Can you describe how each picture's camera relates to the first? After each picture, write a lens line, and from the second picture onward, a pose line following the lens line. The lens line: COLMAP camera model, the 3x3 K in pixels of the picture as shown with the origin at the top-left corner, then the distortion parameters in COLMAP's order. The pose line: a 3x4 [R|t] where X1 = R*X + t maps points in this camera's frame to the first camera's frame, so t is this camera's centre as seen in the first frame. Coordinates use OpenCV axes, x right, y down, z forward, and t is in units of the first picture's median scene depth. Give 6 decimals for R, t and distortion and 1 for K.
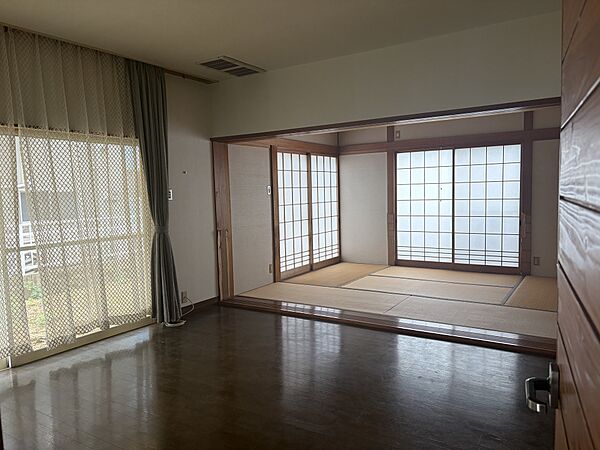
lens RADIAL K [[453.3, 0, 302.5], [0, 453.3, 227.3], [0, 0, 1]] dist [0.029104, -0.020346]
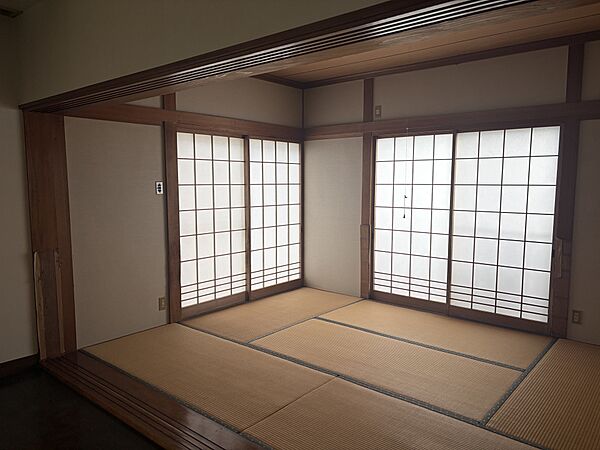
lens RADIAL K [[453.3, 0, 304.2], [0, 453.3, 226.2], [0, 0, 1]] dist [0.029104, -0.020346]
pose [[0.991373, 0.040653, -0.124604, 0.198214], [-0.037953, 0.998992, 0.023967, -0.044175], [0.125453, -0.019031, 0.991917, 0.310530]]
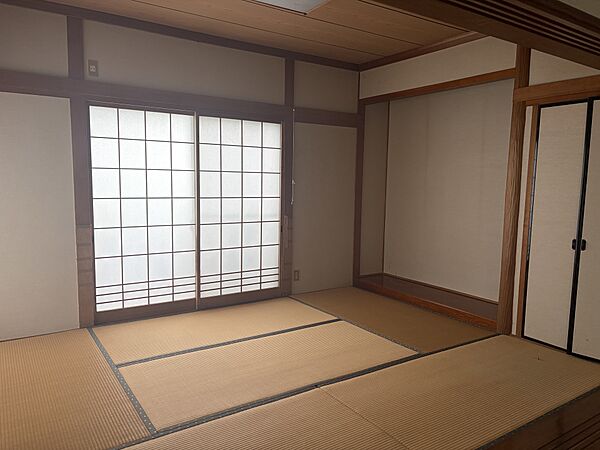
lens RADIAL K [[453.3, 0, 303.8], [0, 453.3, 229.8], [0, 0, 1]] dist [0.029104, -0.020346]
pose [[0.387131, -0.076162, 0.918874, -0.182132], [0.042833, 0.996992, 0.064591, -0.050240], [-0.921029, 0.014353, 0.389228, 0.612247]]
